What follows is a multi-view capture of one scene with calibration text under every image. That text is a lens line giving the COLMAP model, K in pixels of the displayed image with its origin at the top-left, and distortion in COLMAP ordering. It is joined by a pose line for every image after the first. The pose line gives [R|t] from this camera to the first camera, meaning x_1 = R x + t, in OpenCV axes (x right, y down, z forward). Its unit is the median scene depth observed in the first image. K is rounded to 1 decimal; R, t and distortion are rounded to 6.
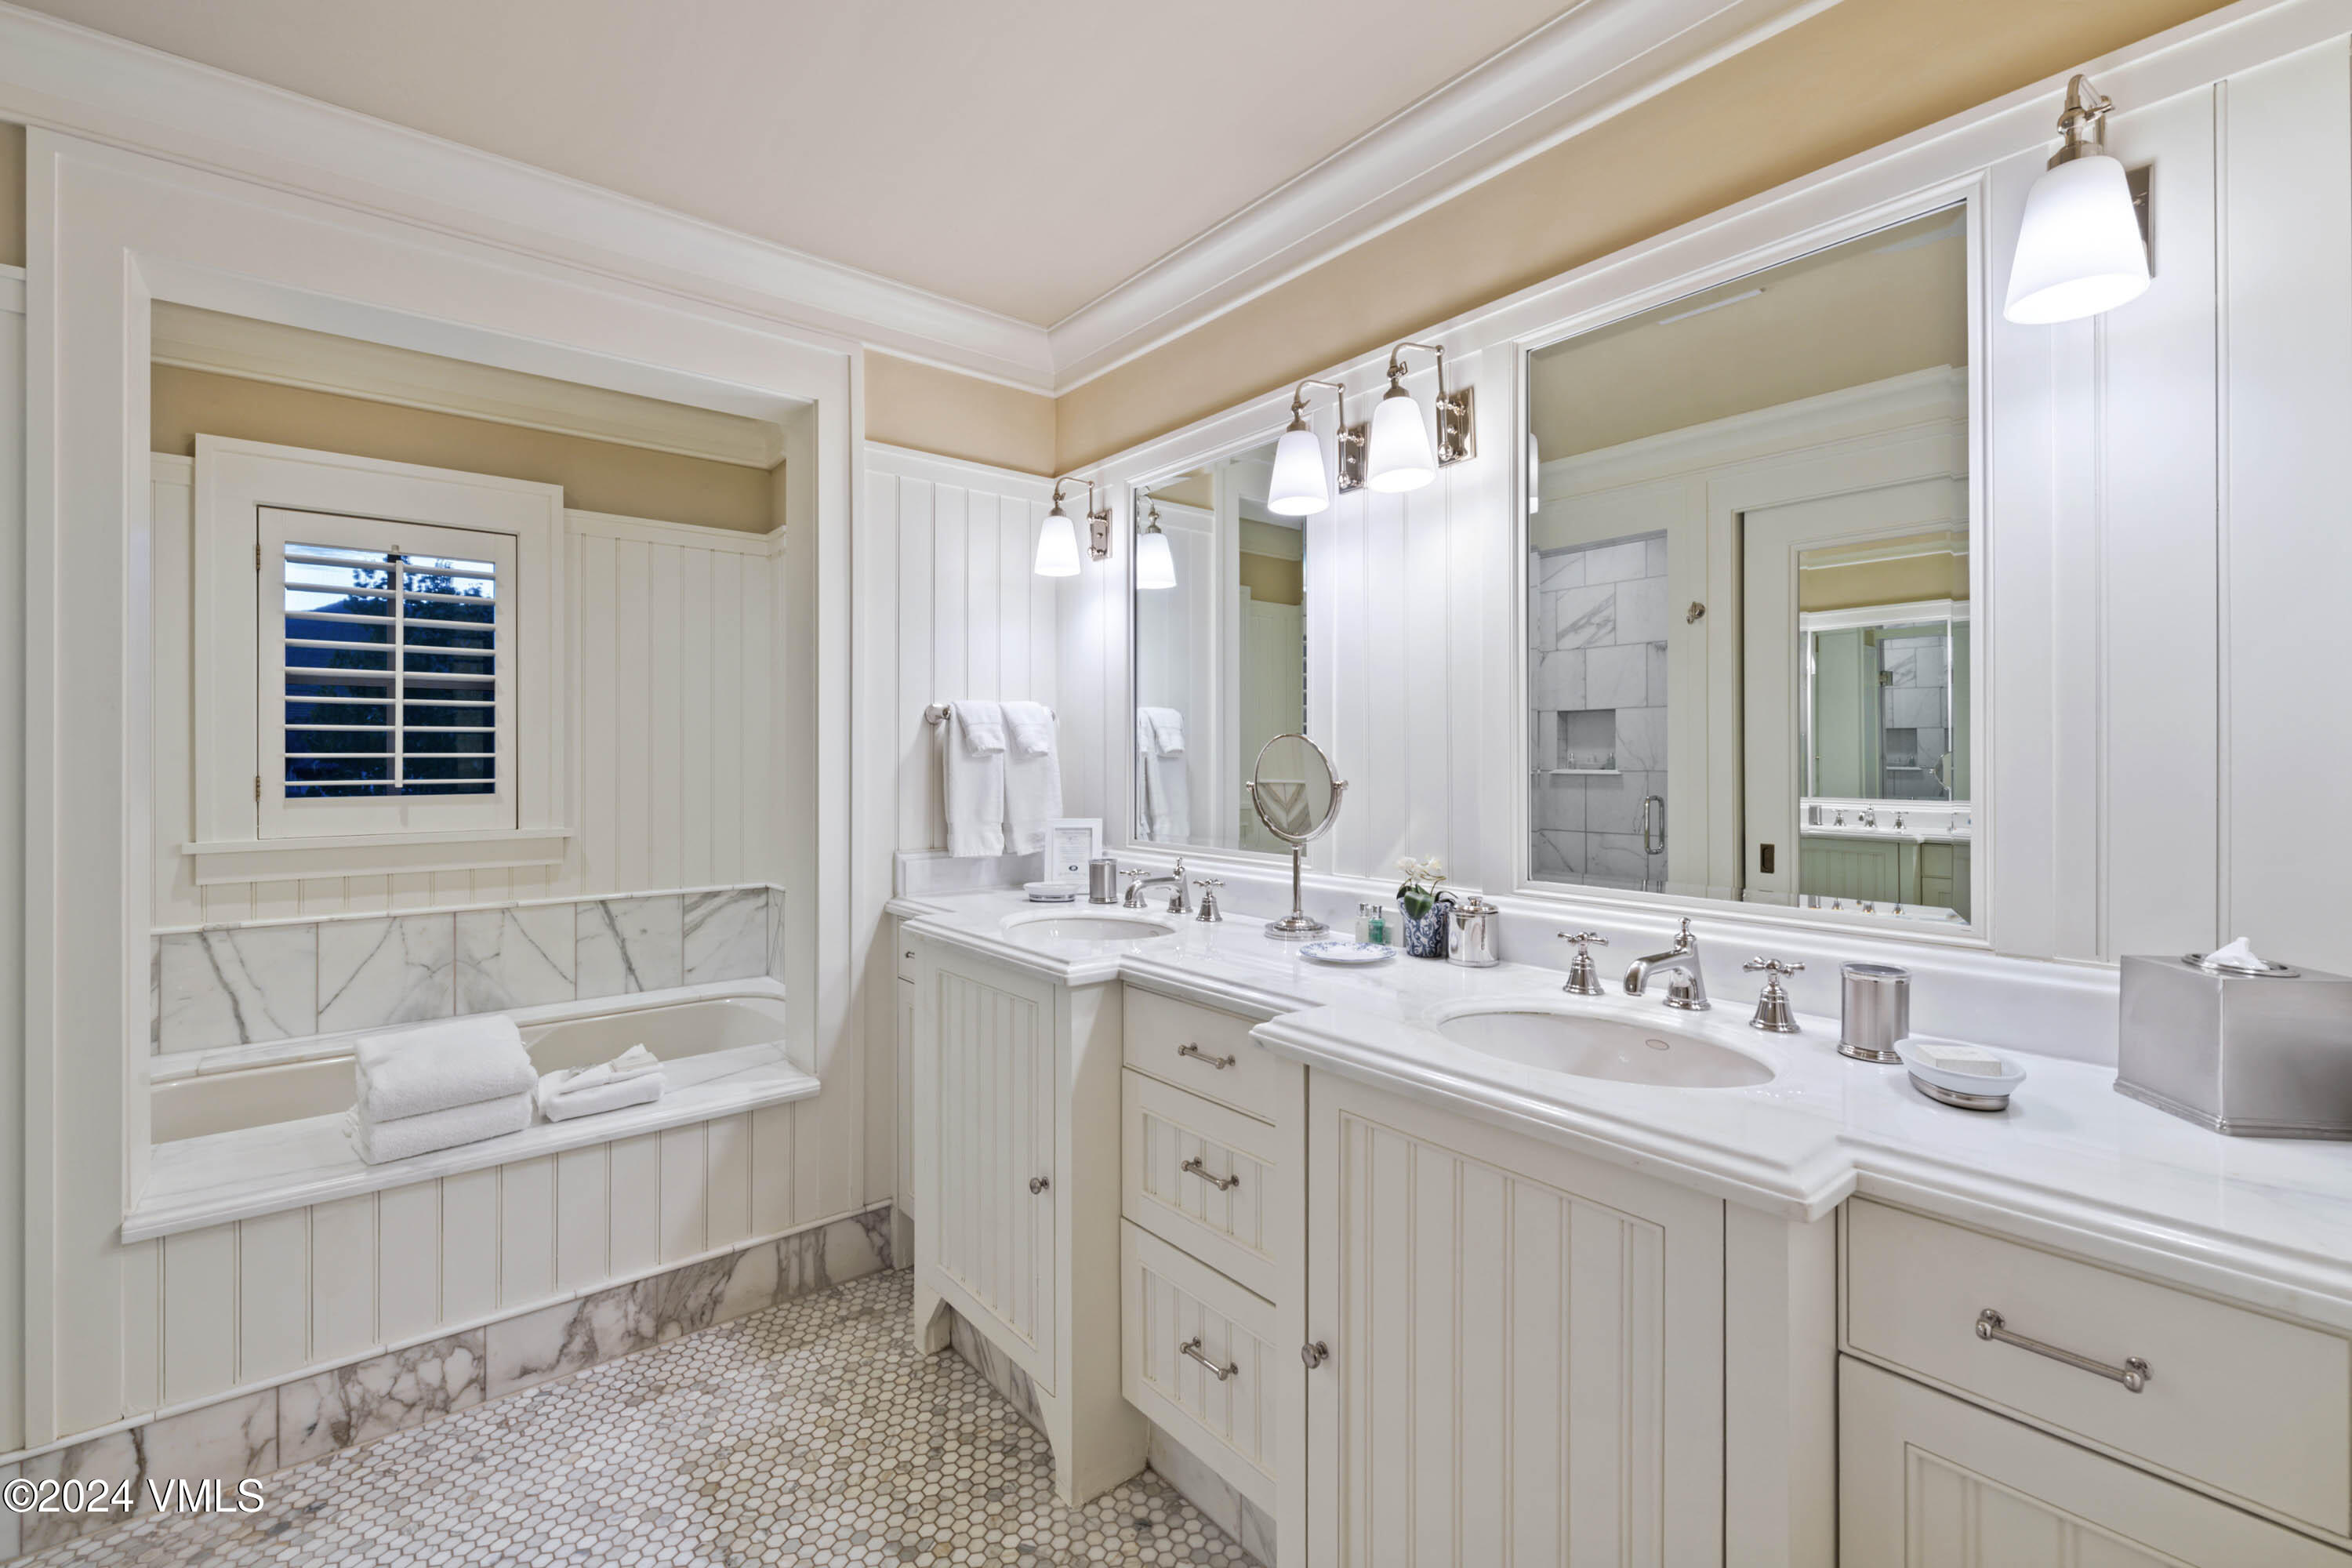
lens RADIAL K [[988.7, 0, 1171.9], [0, 988.7, 762.9], [0, 0, 1]] dist [-0.012539, -0.001331]
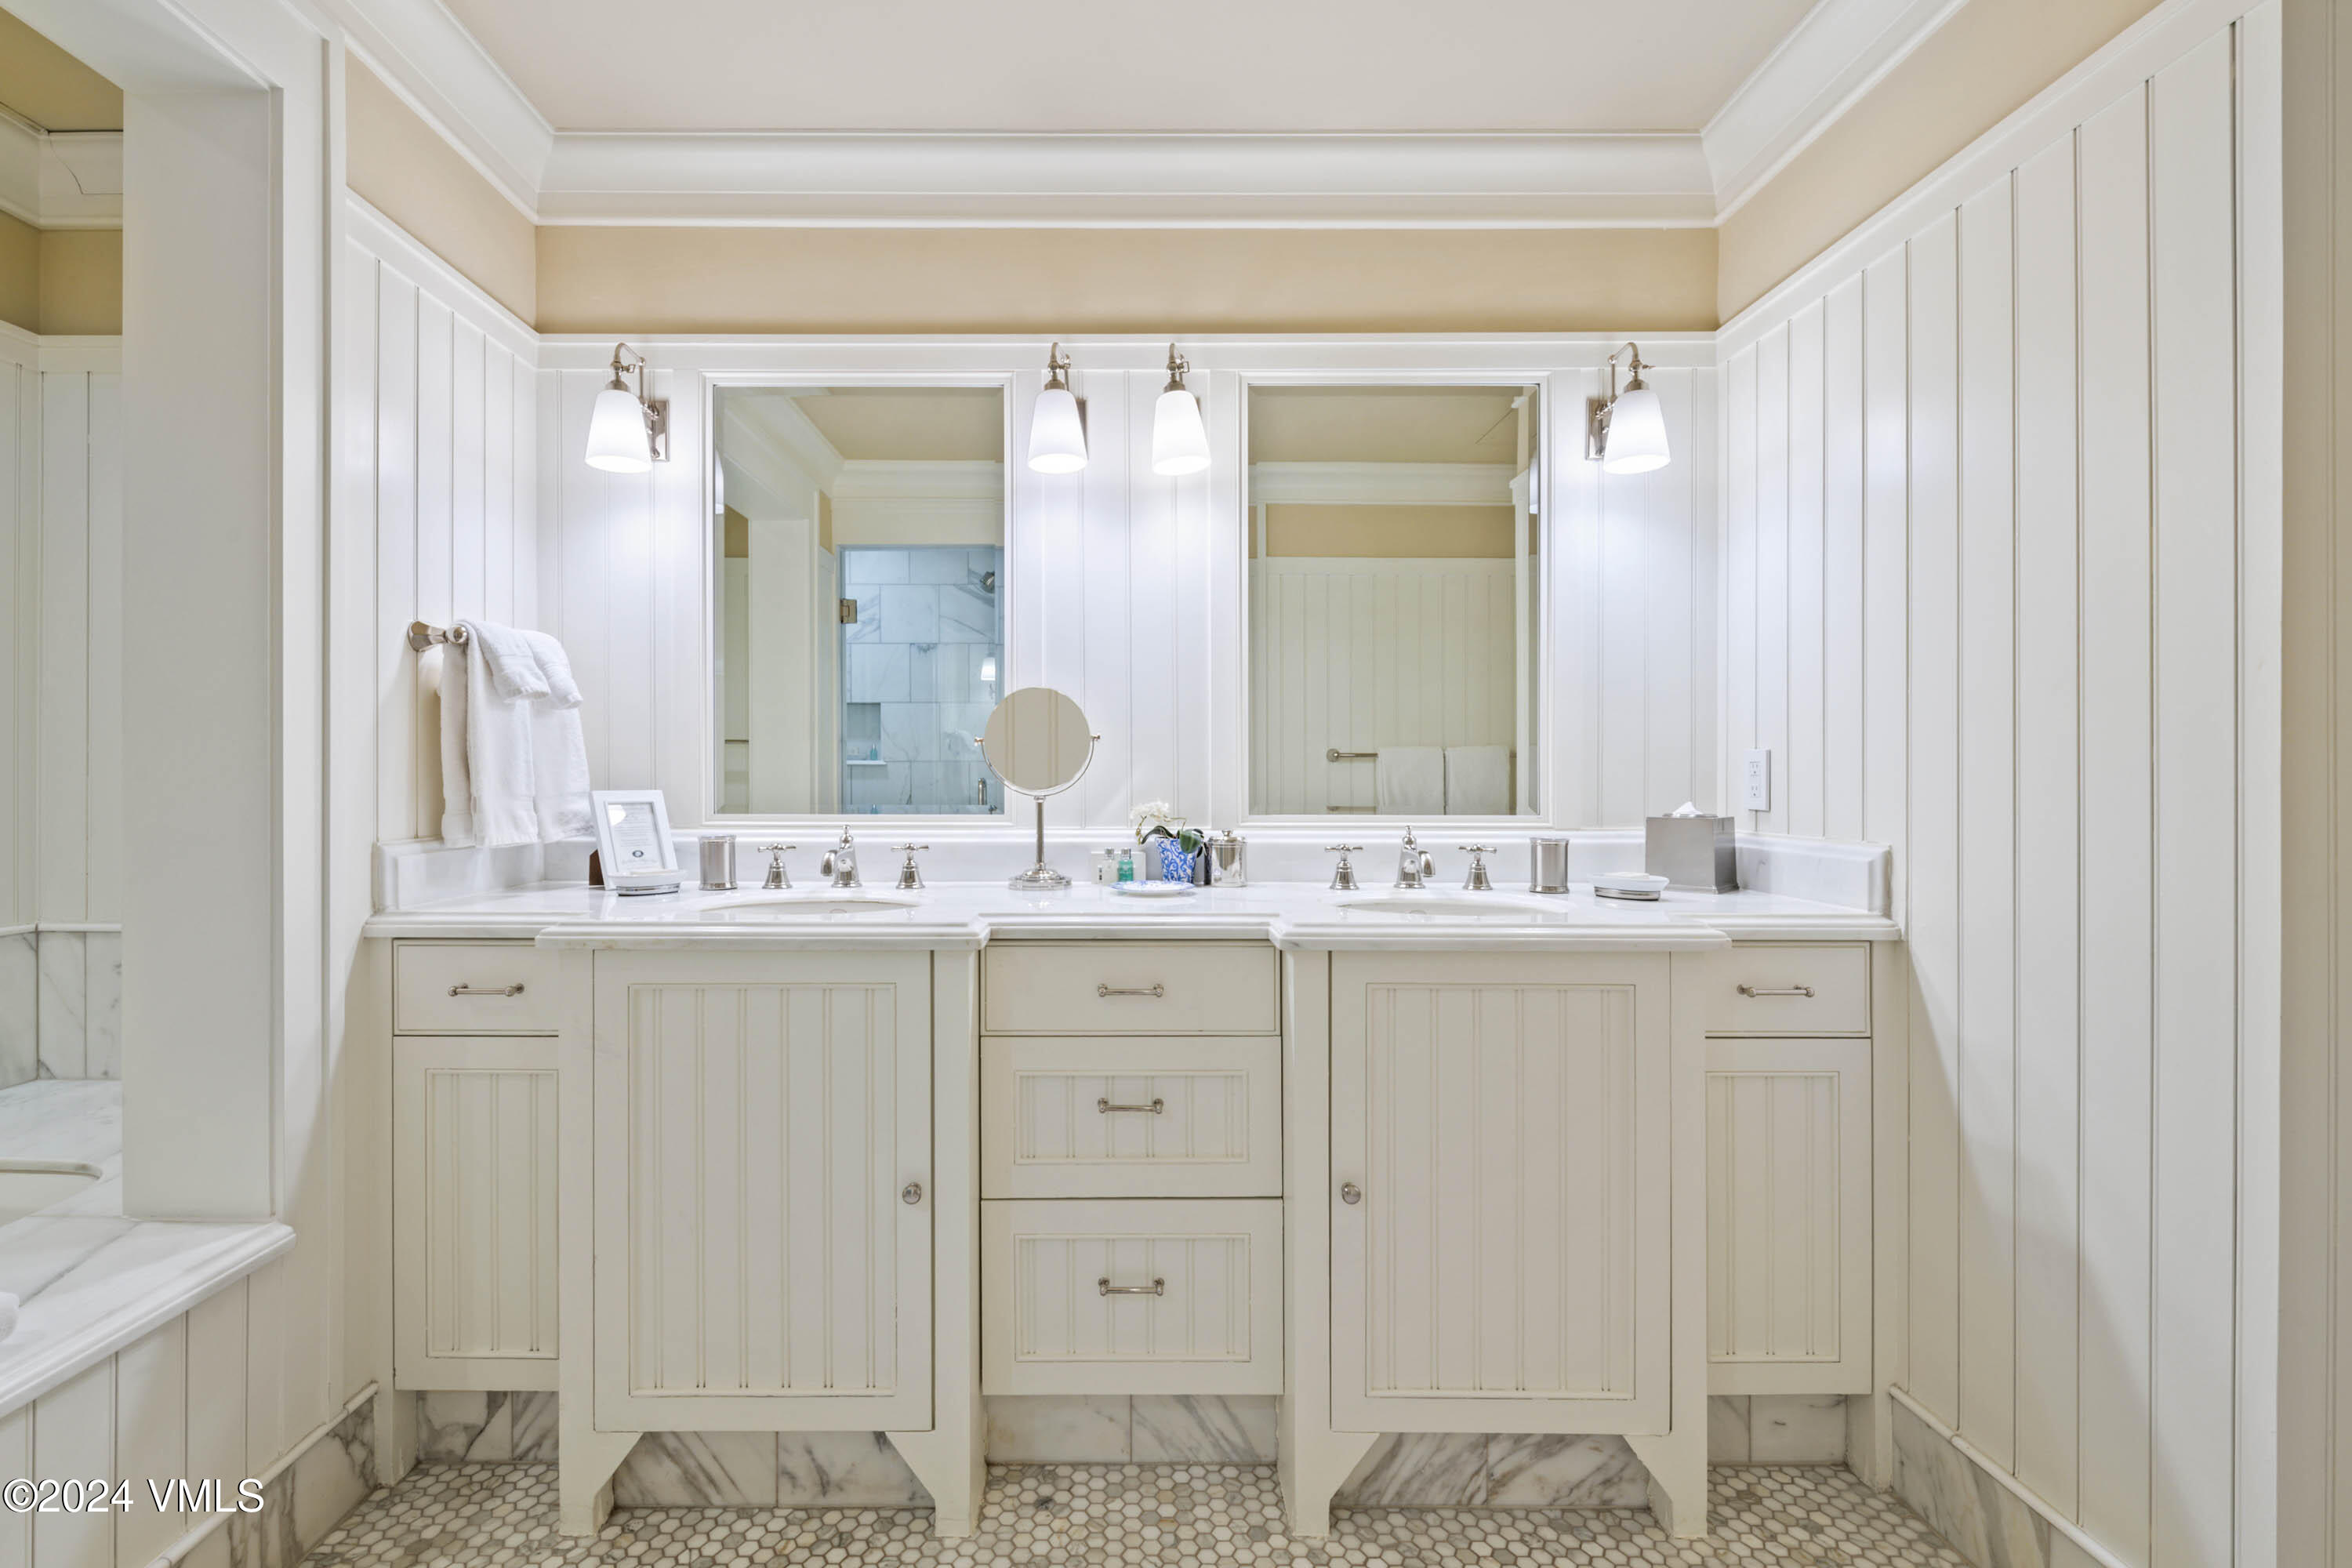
lens RADIAL K [[988.7, 0, 1170.7], [0, 988.7, 777.0], [0, 0, 1]] dist [-0.012539, -0.001331]
pose [[0.638830, -0.006546, 0.769320, -0.468326], [-0.000220, 0.999962, 0.008691, 0.043638], [-0.769348, -0.005721, 0.638804, 0.207443]]
